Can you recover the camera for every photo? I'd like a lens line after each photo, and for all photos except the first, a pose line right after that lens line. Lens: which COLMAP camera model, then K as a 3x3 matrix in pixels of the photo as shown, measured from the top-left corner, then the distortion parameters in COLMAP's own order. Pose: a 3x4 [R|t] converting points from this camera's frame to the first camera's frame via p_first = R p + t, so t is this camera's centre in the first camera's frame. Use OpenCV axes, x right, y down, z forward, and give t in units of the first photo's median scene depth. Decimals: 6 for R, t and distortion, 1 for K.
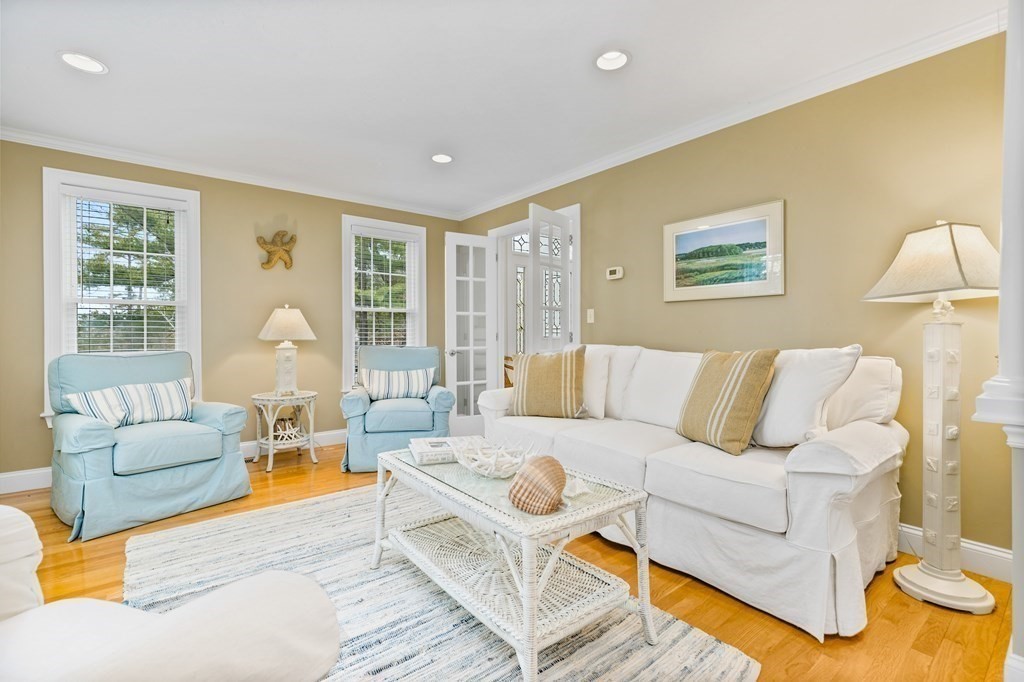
lens RADIAL K [[464.0, 0, 513.4], [0, 464.0, 336.0], [0, 0, 1]] dist [-0.009822, 0.003674]
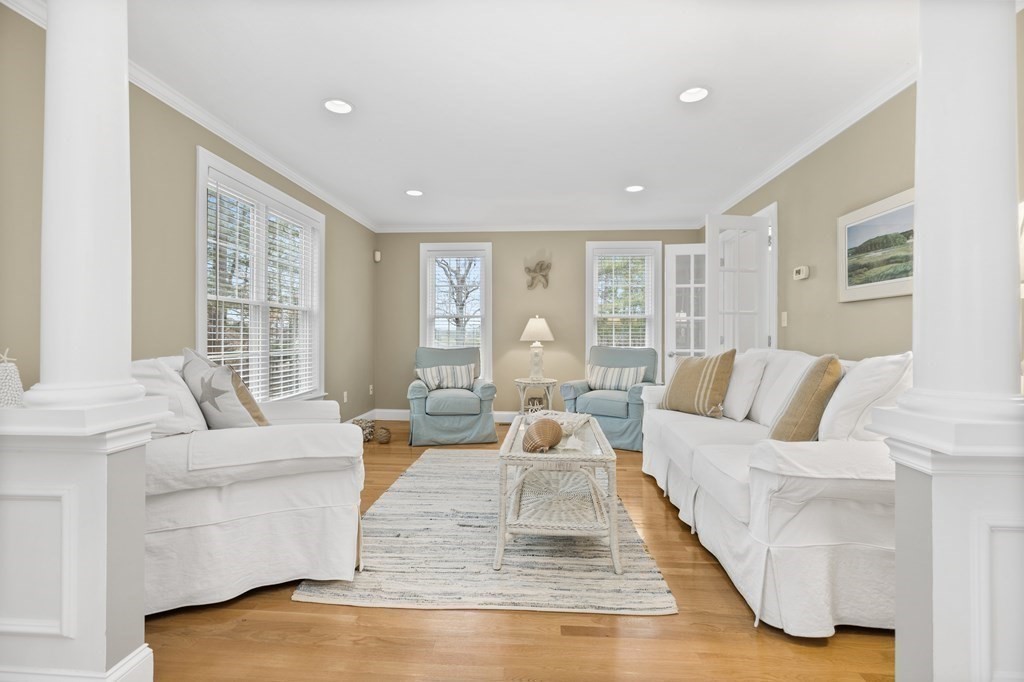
lens RADIAL K [[464.0, 0, 510.0], [0, 464.0, 333.2], [0, 0, 1]] dist [-0.009822, 0.003674]
pose [[0.734356, 0.000433, -0.678765, 0.478523], [-0.008825, 0.999921, -0.008910, -0.001036], [0.678707, 0.012533, 0.734302, -0.090050]]
